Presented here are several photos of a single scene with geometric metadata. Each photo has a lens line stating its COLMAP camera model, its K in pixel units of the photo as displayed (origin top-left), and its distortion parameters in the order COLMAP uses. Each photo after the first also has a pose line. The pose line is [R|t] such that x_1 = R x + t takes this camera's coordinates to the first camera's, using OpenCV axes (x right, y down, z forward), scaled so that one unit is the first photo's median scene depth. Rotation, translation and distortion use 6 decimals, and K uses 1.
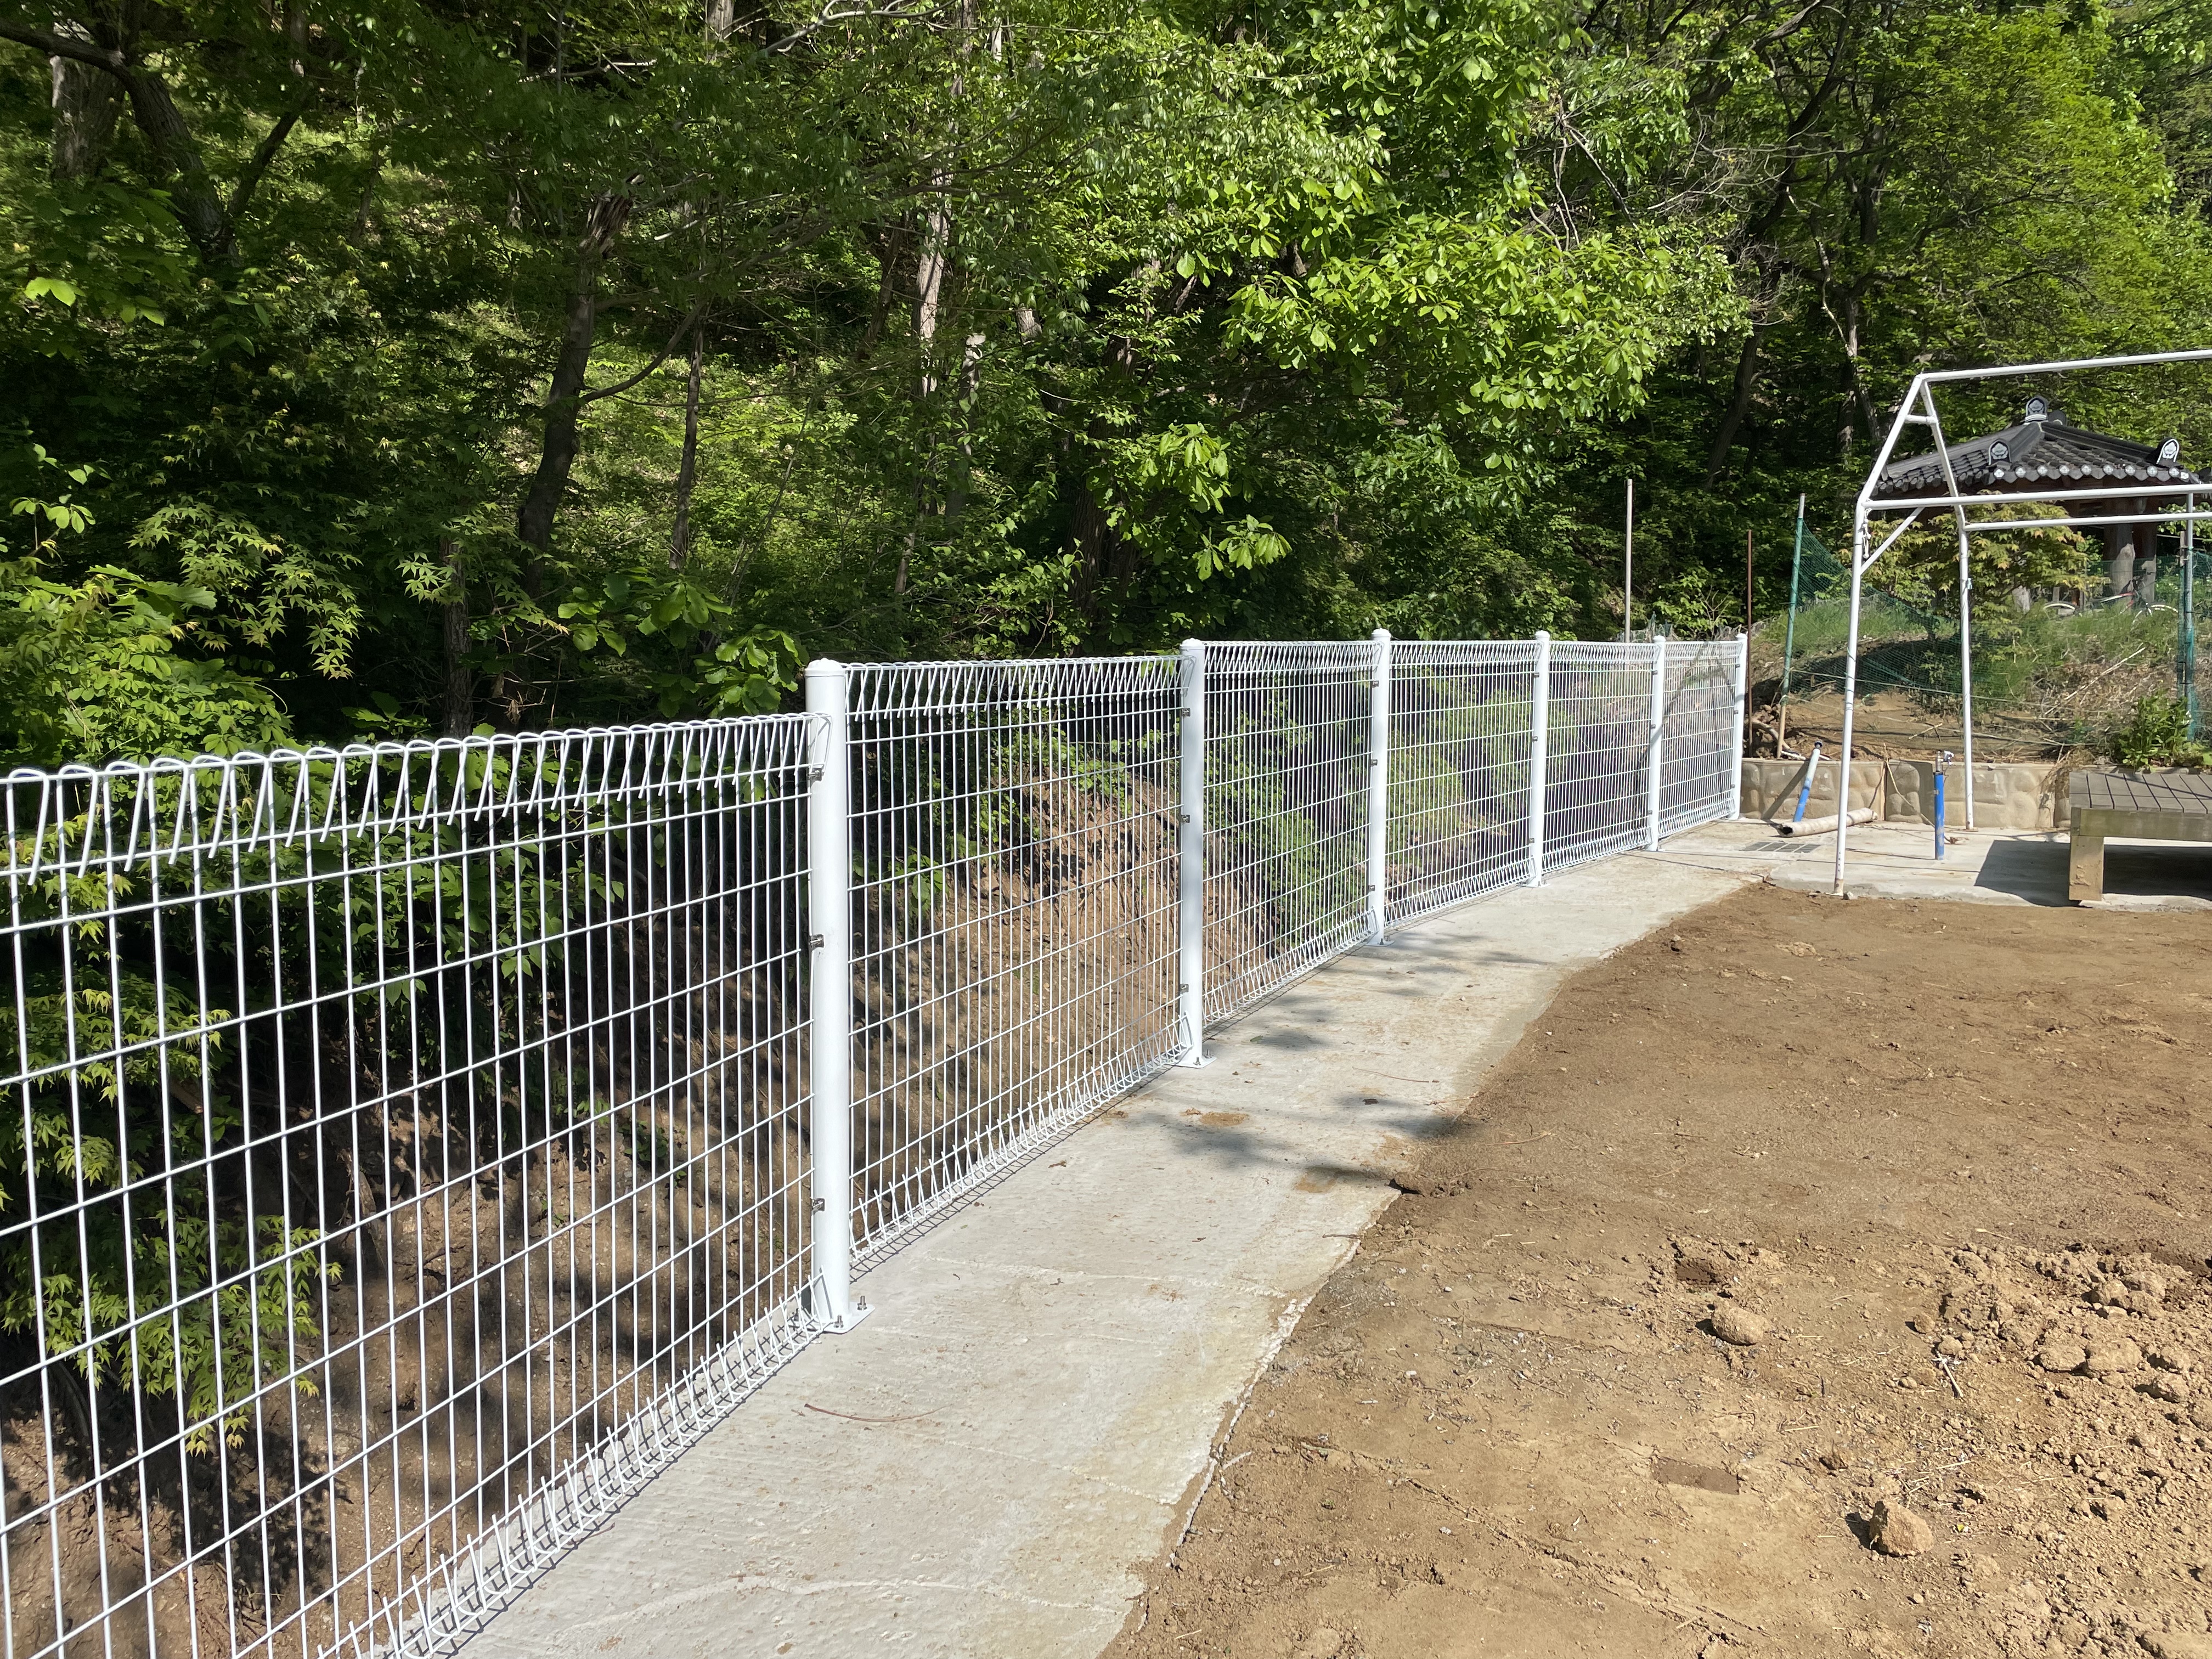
lens RADIAL K [[1683.6, 0, 1125.4], [0, 1683.6, 813.7], [0, 0, 1]] dist [0.057320, -0.047252]
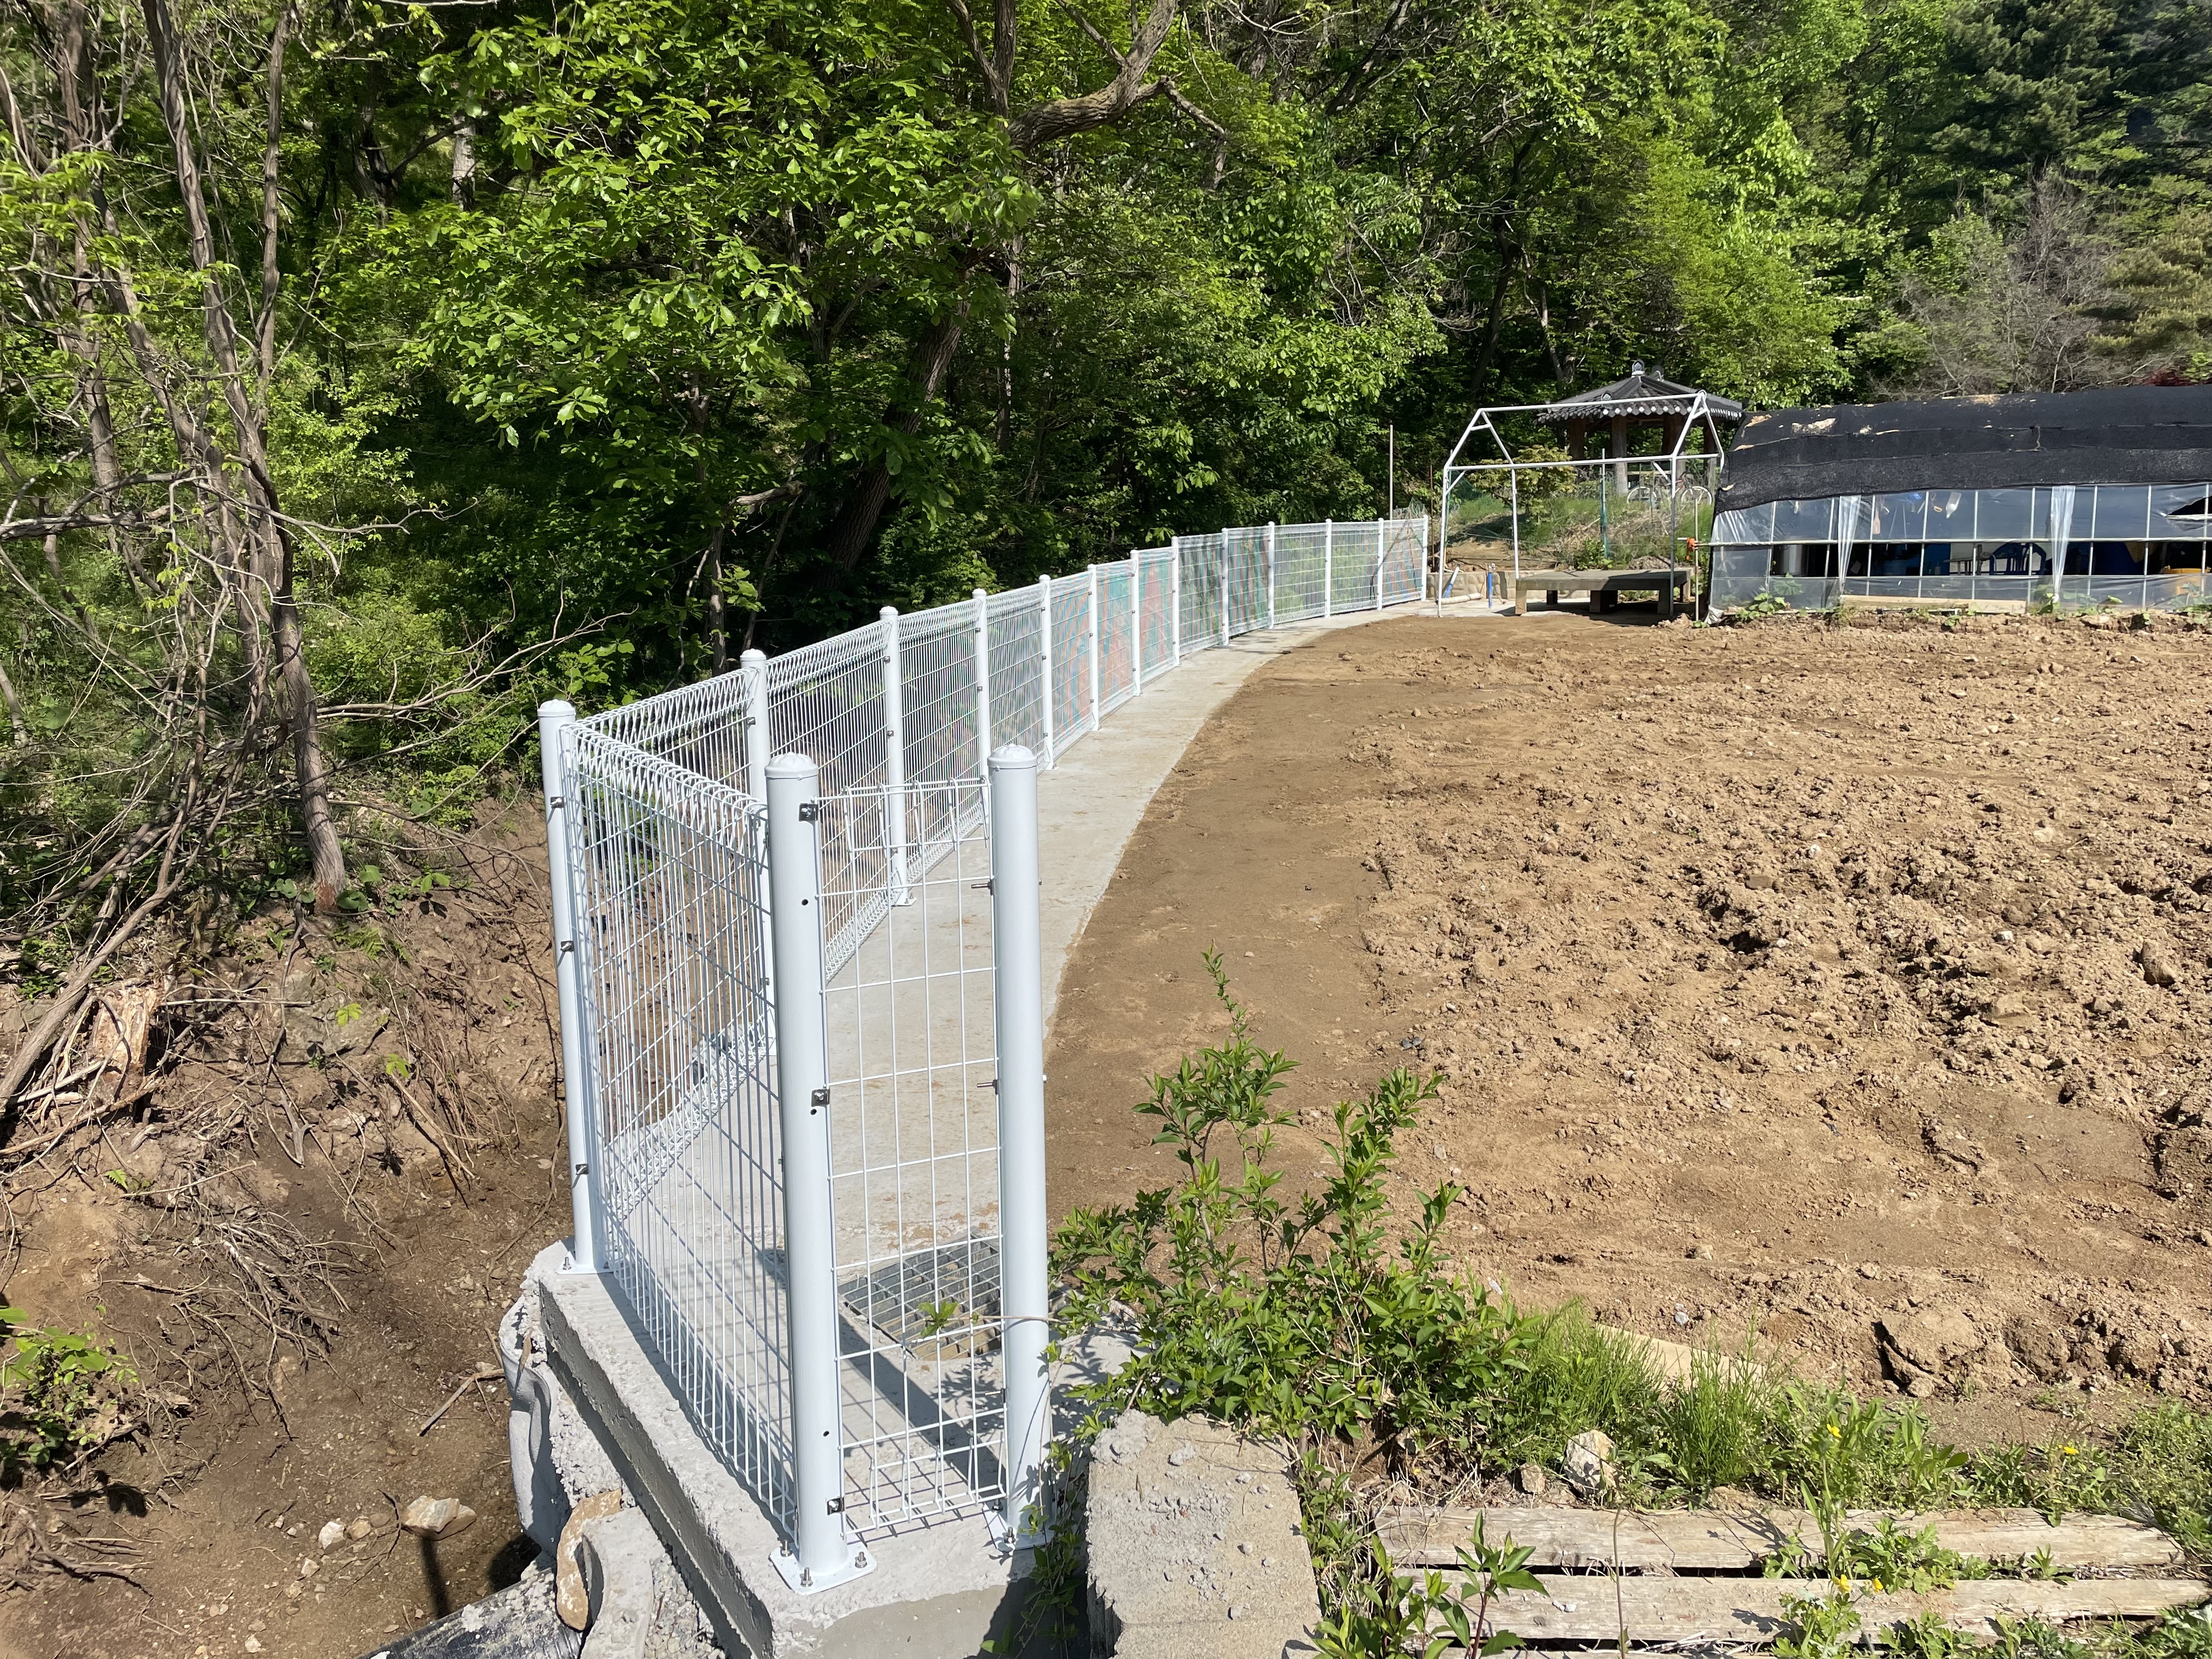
lens RADIAL K [[1683.6, 0, 1101.3], [0, 1683.6, 842.3], [0, 0, 1]] dist [0.057320, -0.047252]
pose [[0.996774, -0.033123, 0.073112, -0.235782], [0.025988, 0.994997, 0.096464, 0.097293], [-0.075942, -0.094253, 0.992648, -1.220025]]
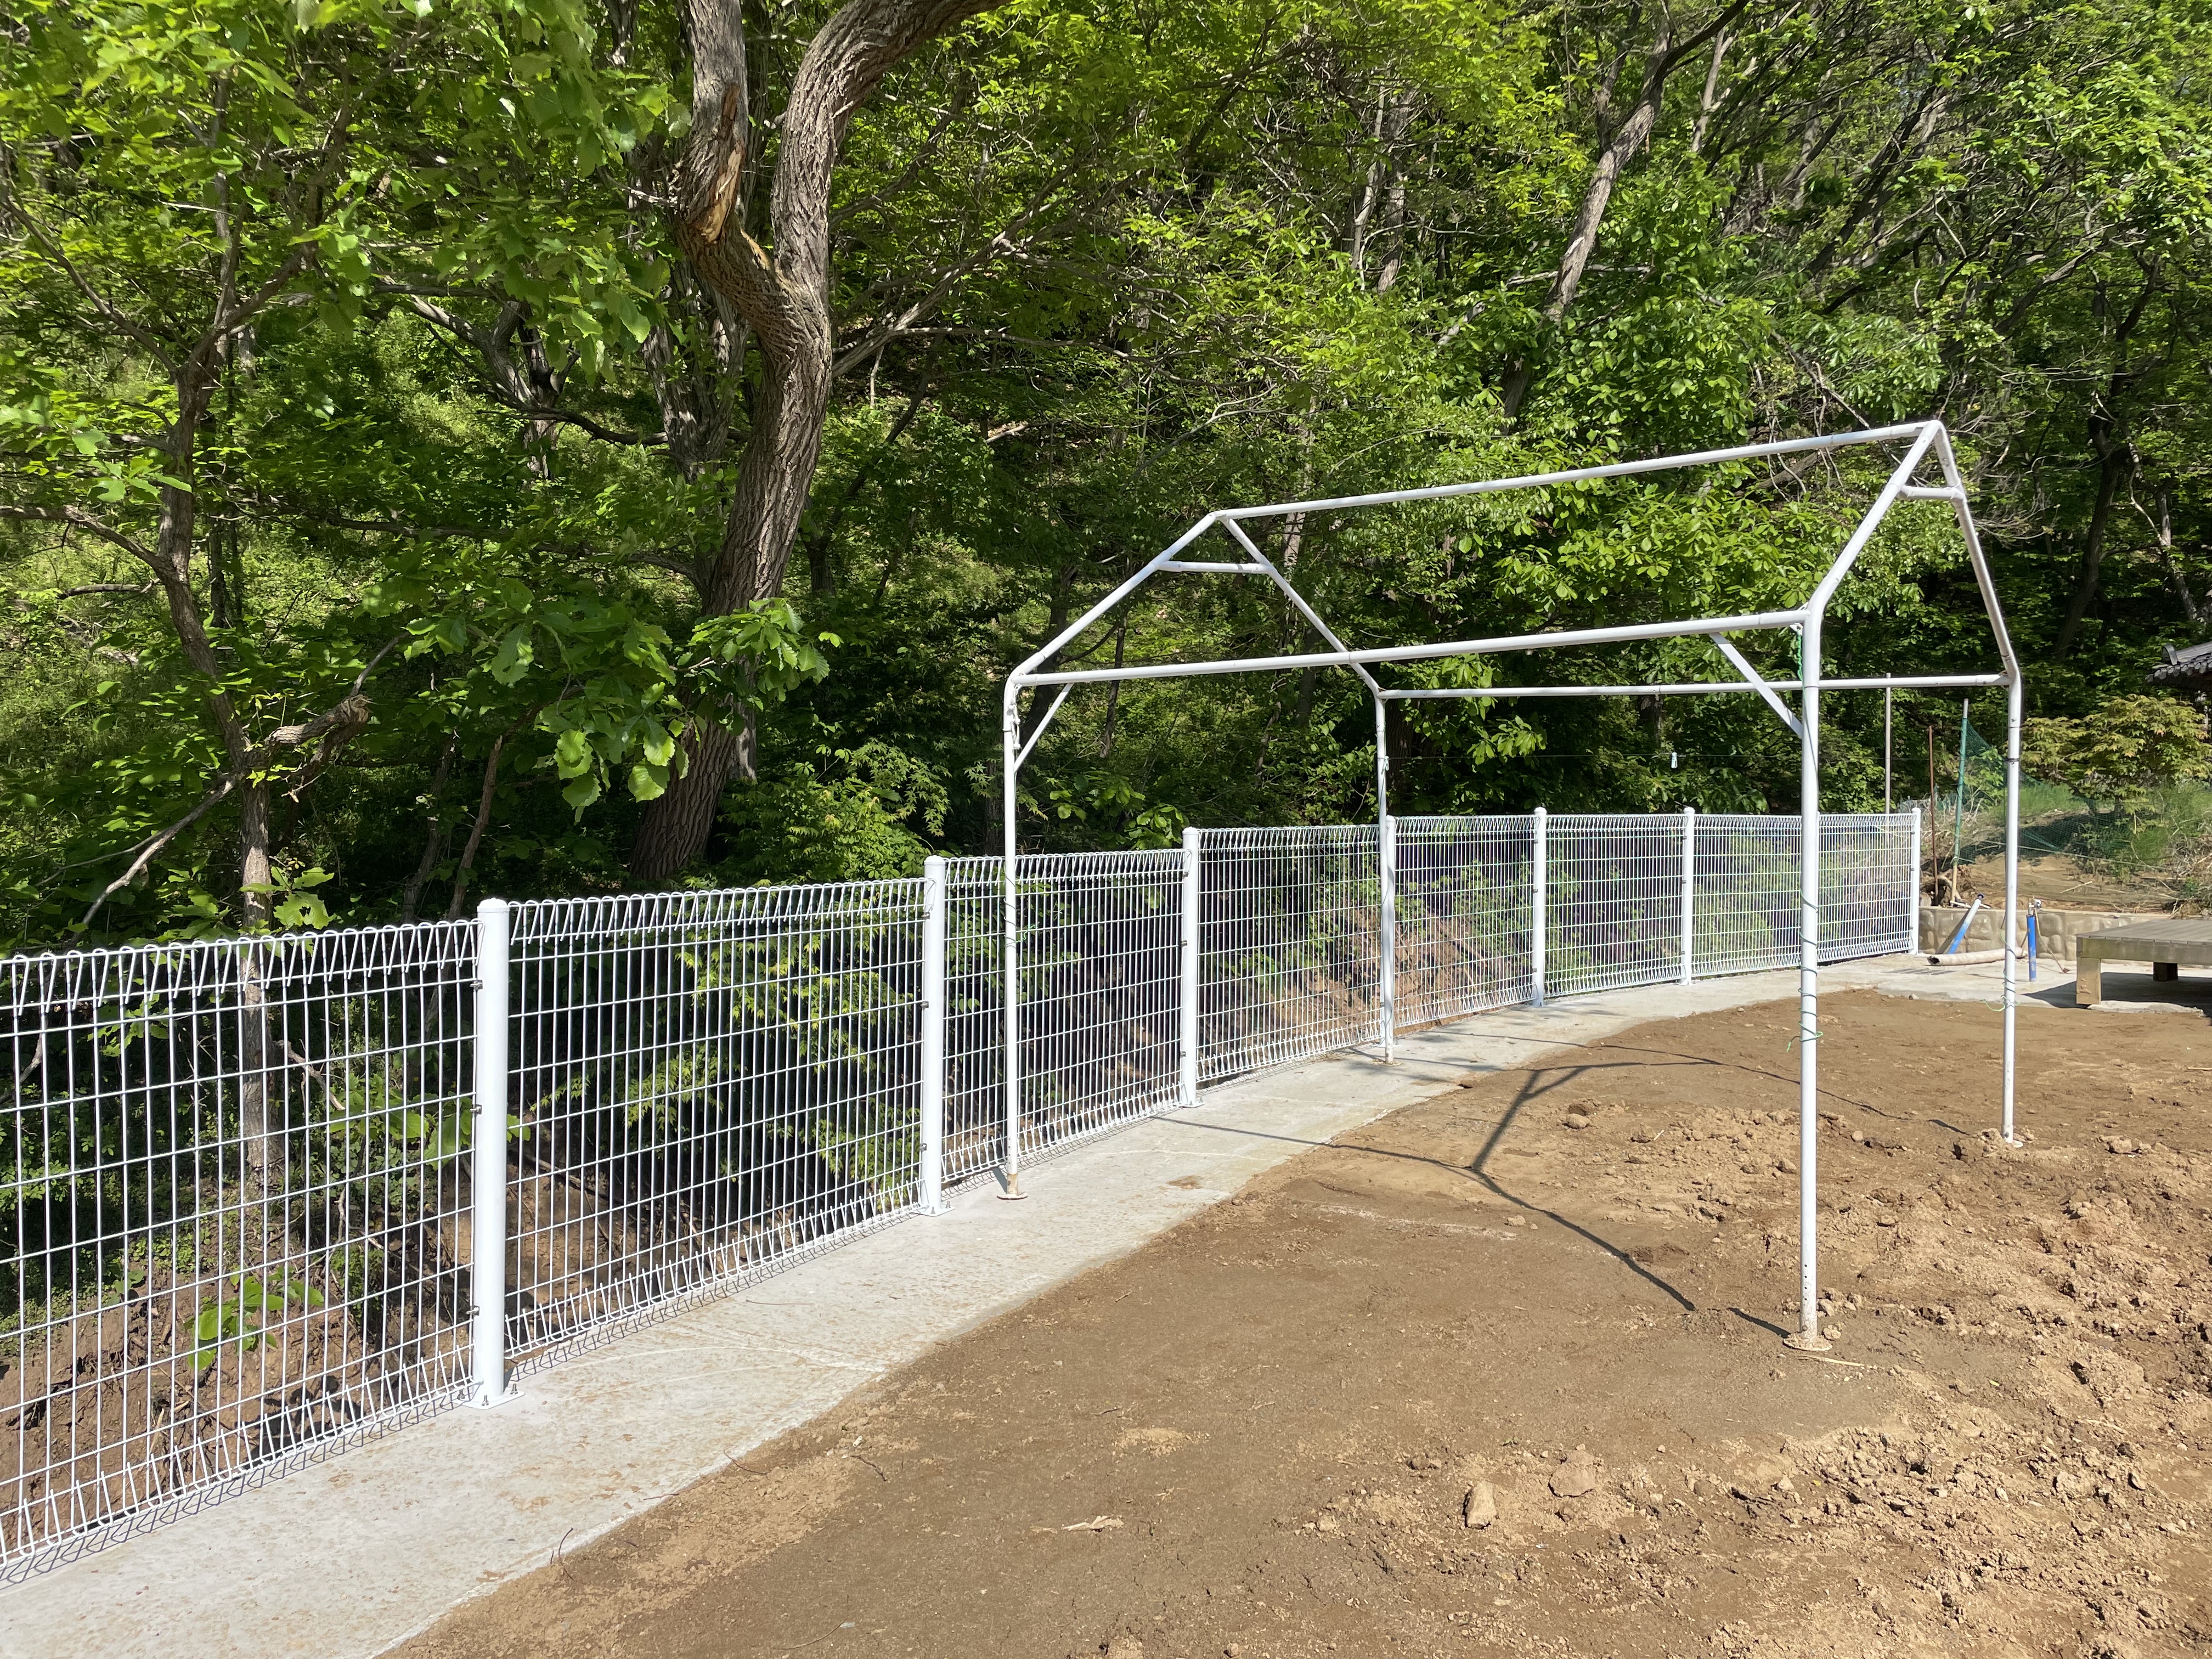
lens RADIAL K [[1683.6, 0, 1107.9], [0, 1683.6, 829.8], [0, 0, 1]] dist [0.057320, -0.047252]
pose [[0.971969, 0.010284, -0.234883, 0.078319], [-0.029609, 0.996443, -0.078897, 0.030311], [0.233236, 0.083640, 0.968816, -0.391606]]
